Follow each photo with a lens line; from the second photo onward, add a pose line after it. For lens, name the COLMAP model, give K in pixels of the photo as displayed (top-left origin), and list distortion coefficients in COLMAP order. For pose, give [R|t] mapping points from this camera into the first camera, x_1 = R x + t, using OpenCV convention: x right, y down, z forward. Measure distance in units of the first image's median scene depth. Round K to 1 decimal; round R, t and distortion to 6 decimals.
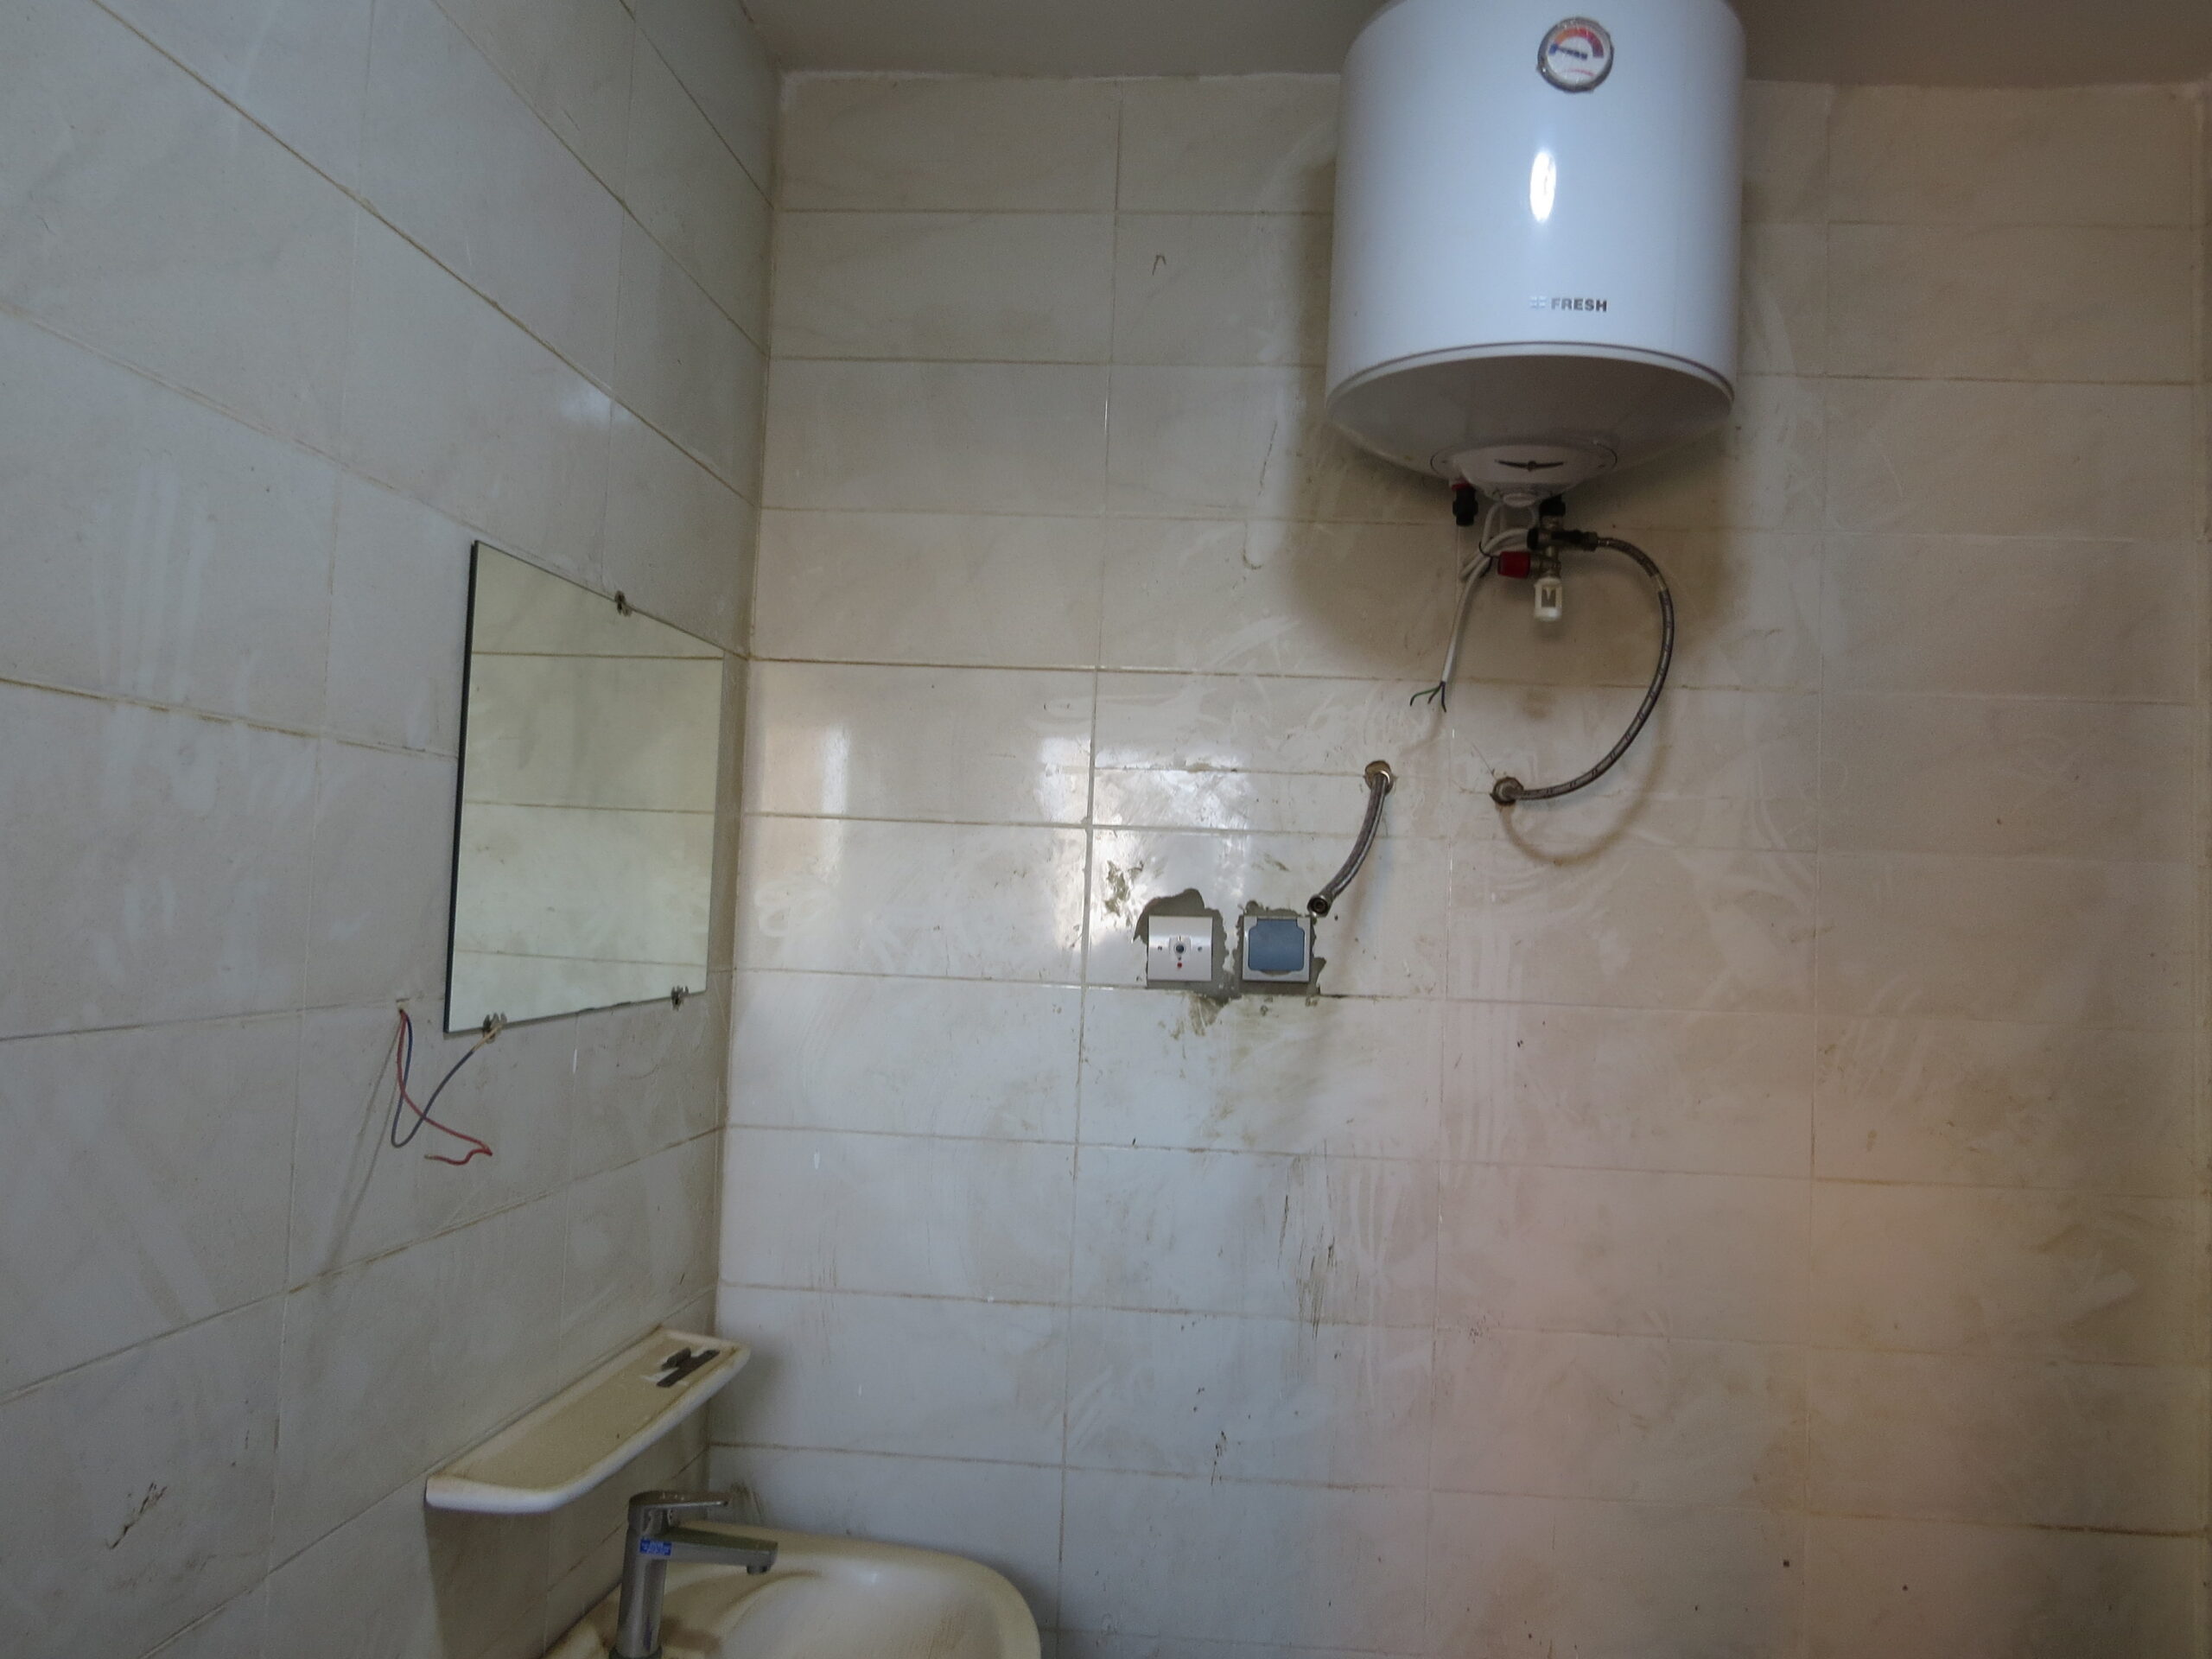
lens RADIAL K [[1572.7, 0, 1103.7], [0, 1572.7, 837.7], [0, 0, 1]] dist [-0.034780, 0.026668]
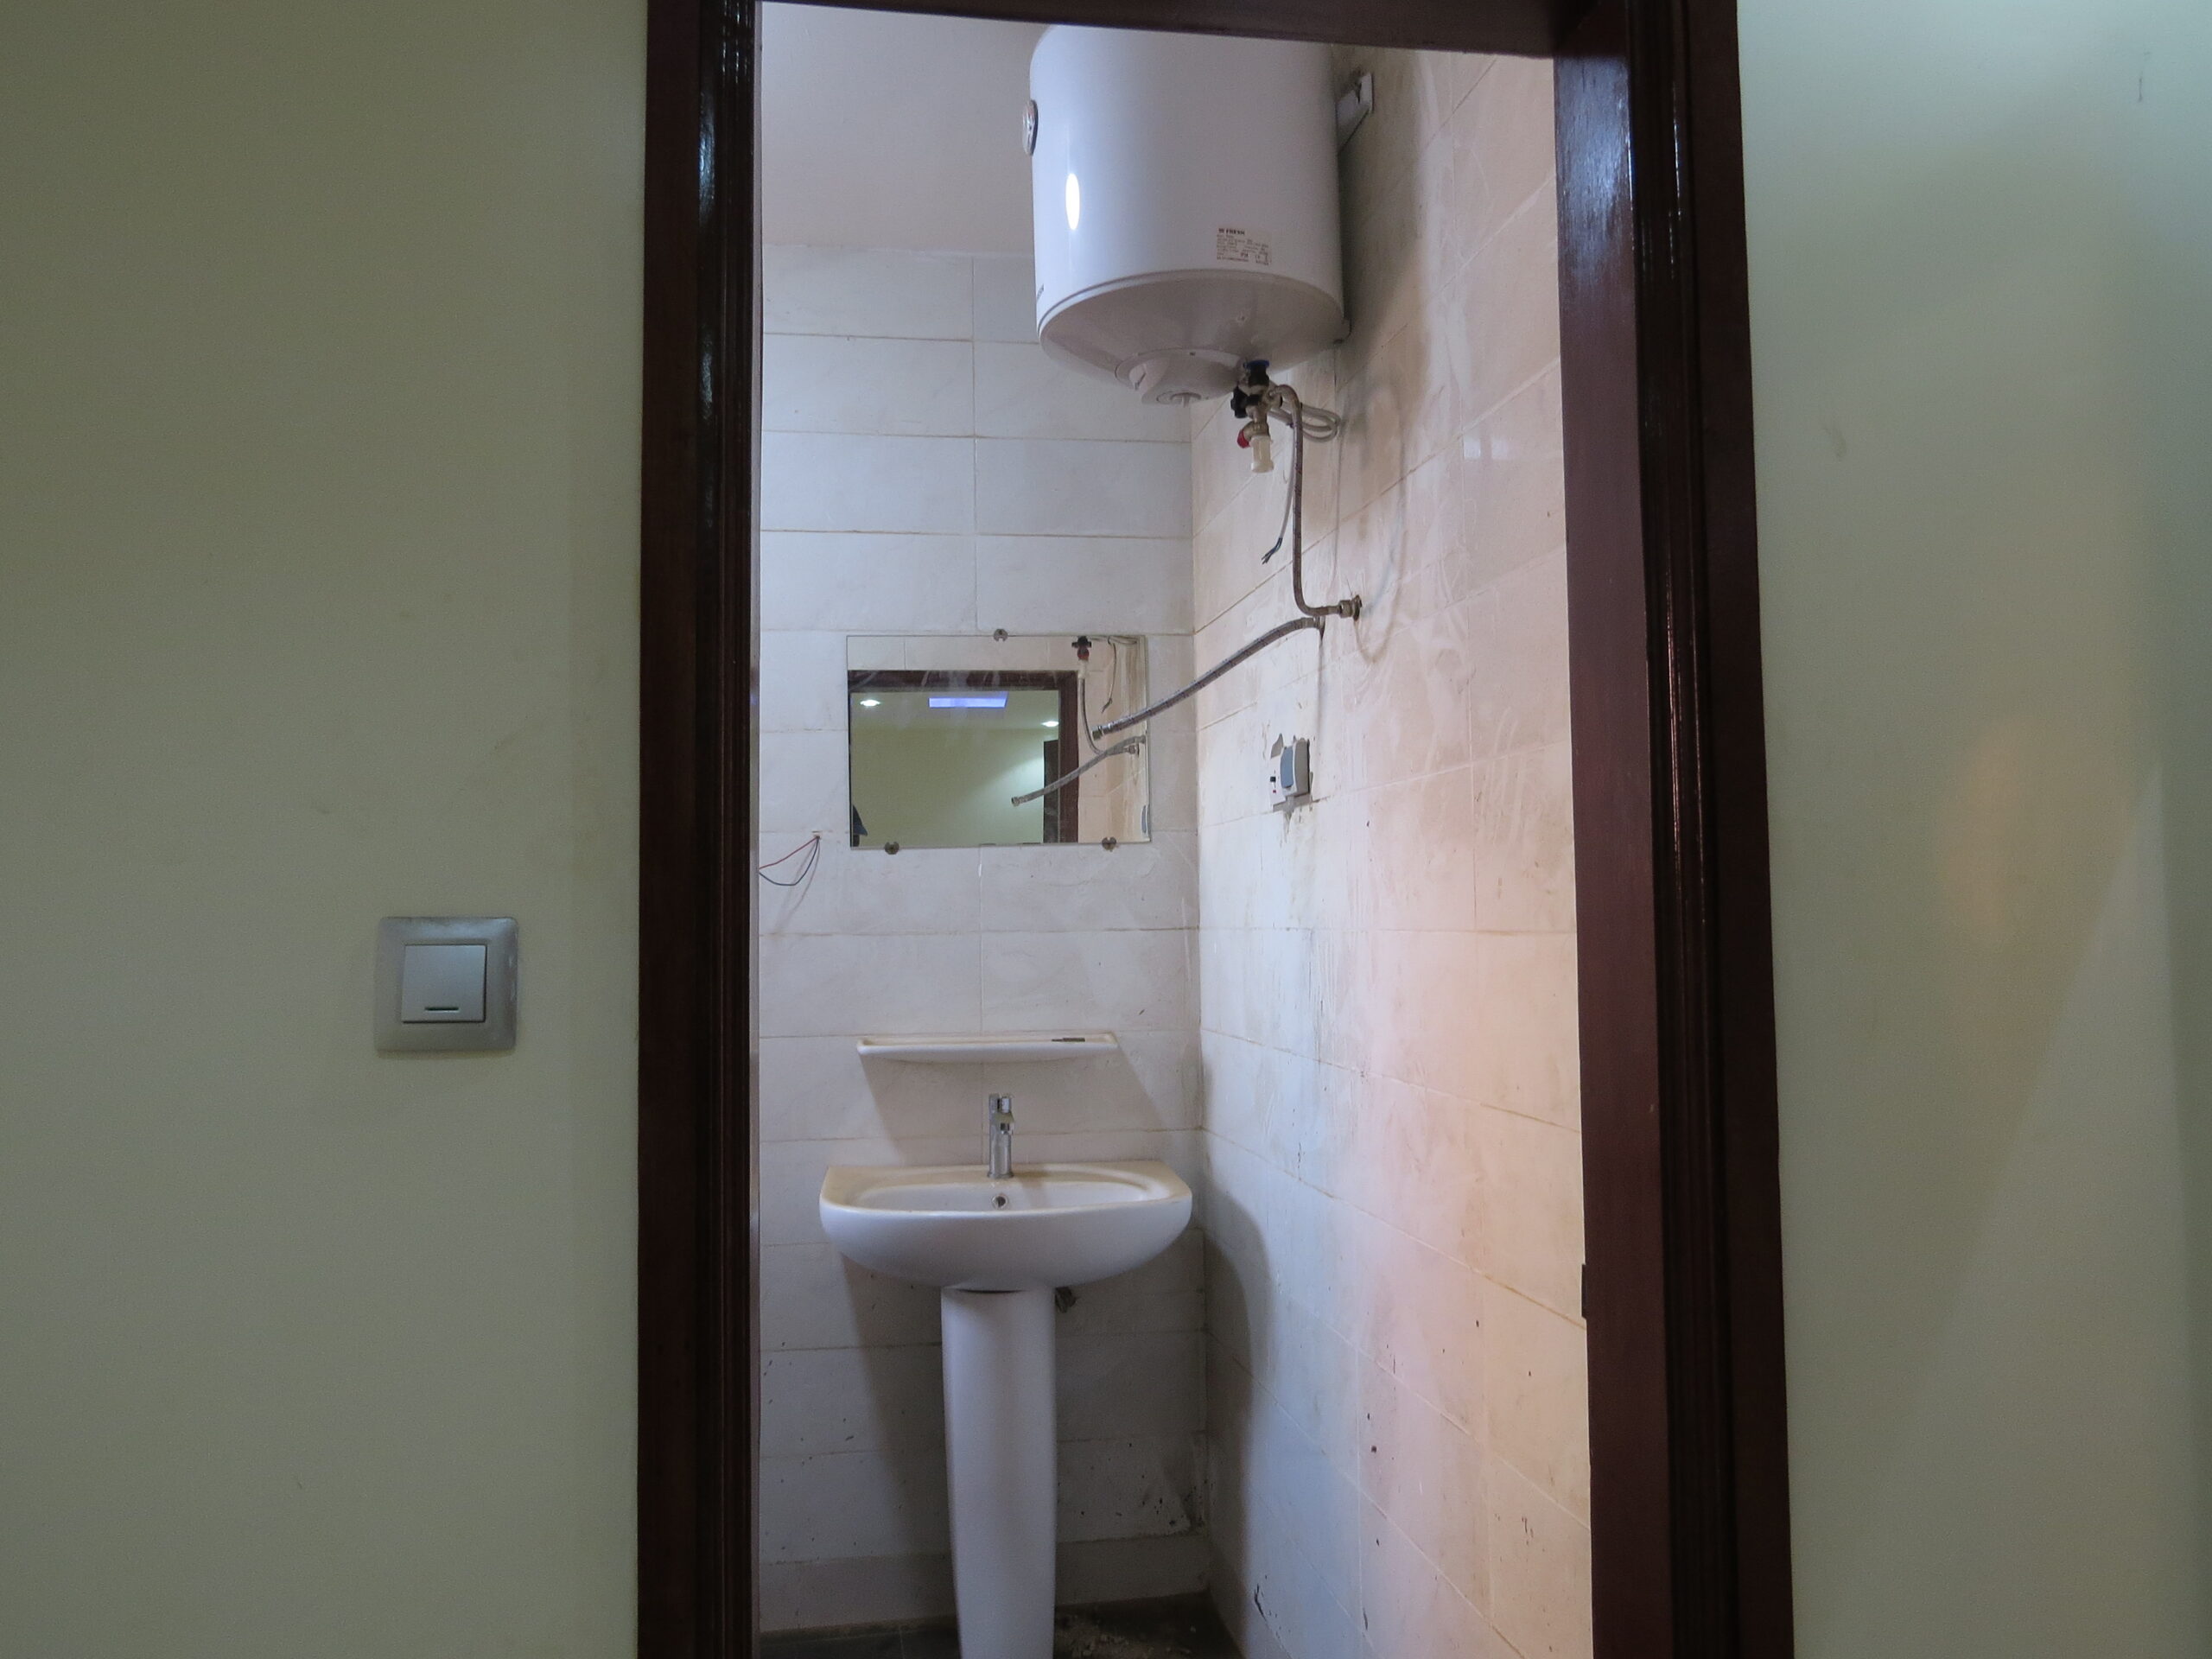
lens RADIAL K [[1578.5, 0, 1102.7], [0, 1578.5, 826.4], [0, 0, 1]] dist [-0.033314, 0.022602]
pose [[0.247678, -0.098397, -0.963833, 1.346880], [0.069880, 0.994052, -0.083525, 0.219651], [0.966319, -0.046665, 0.253081, 0.532819]]
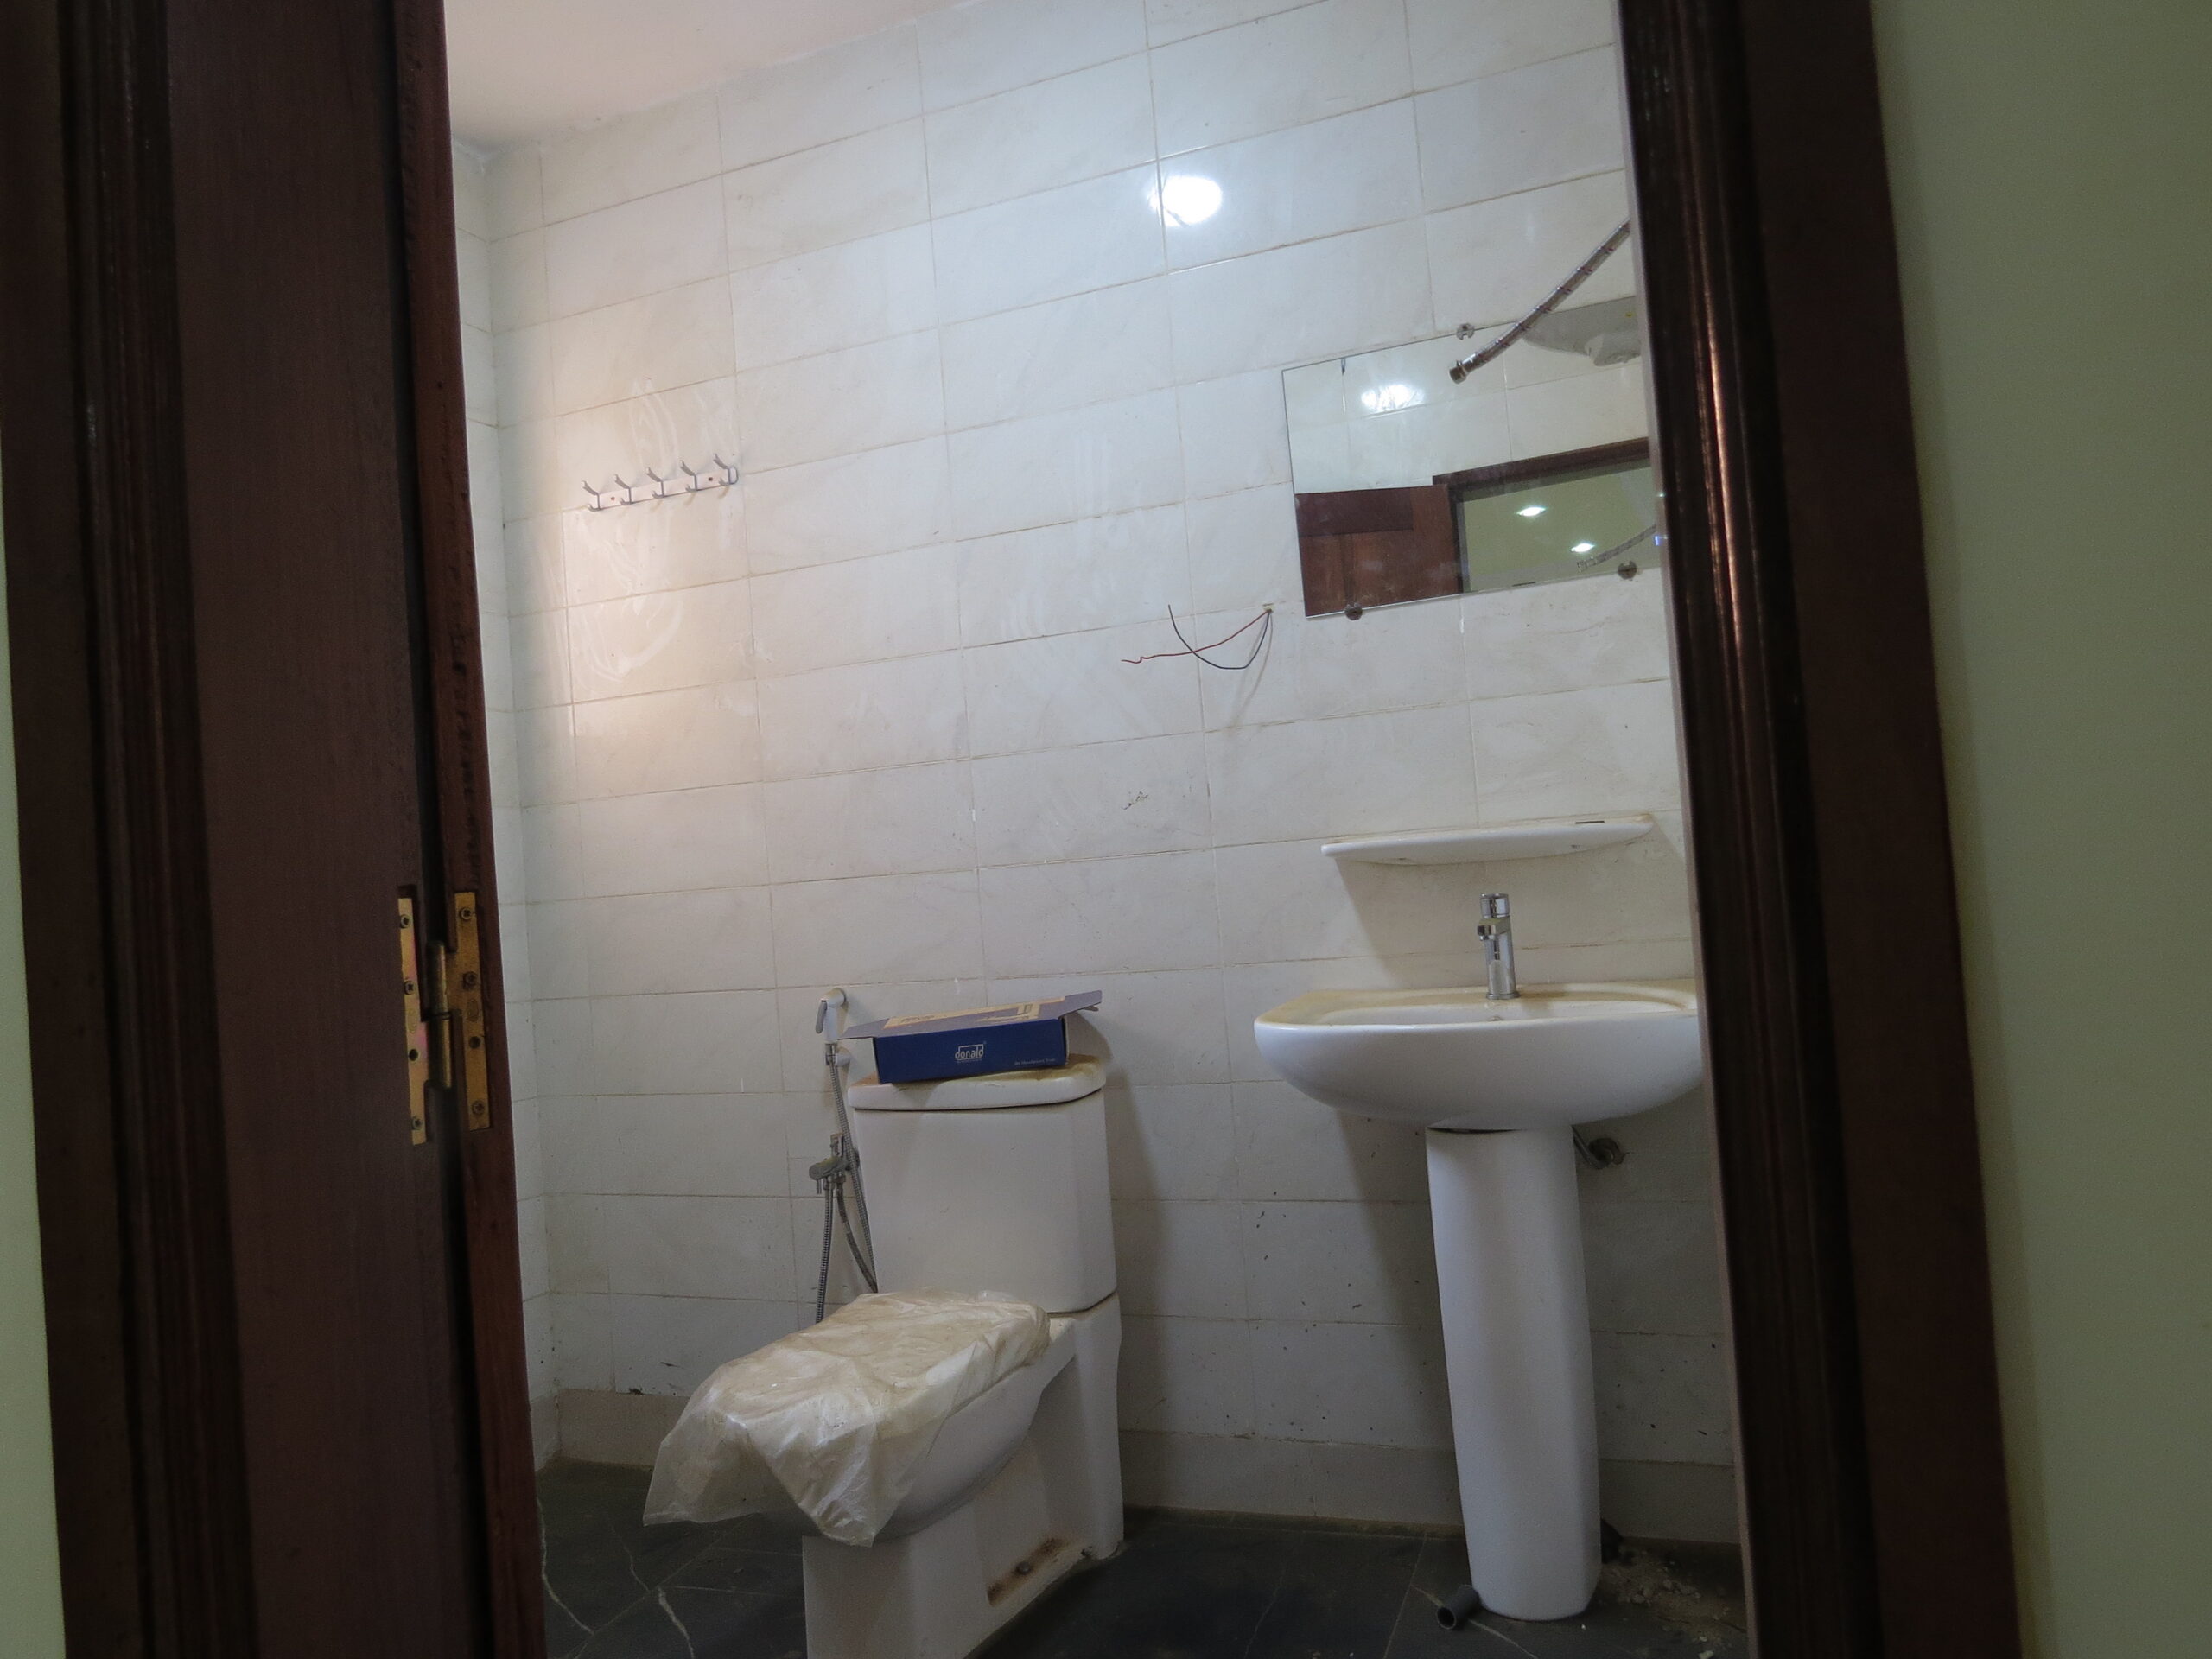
lens RADIAL K [[1578.5, 0, 1102.7], [0, 1578.5, 826.4], [0, 0, 1]] dist [-0.033314, 0.022602]
pose [[-0.274675, -0.047119, -0.960382, 1.074780], [0.112887, 0.990311, -0.080874, 0.359442], [0.954887, -0.130629, -0.266695, 0.866044]]
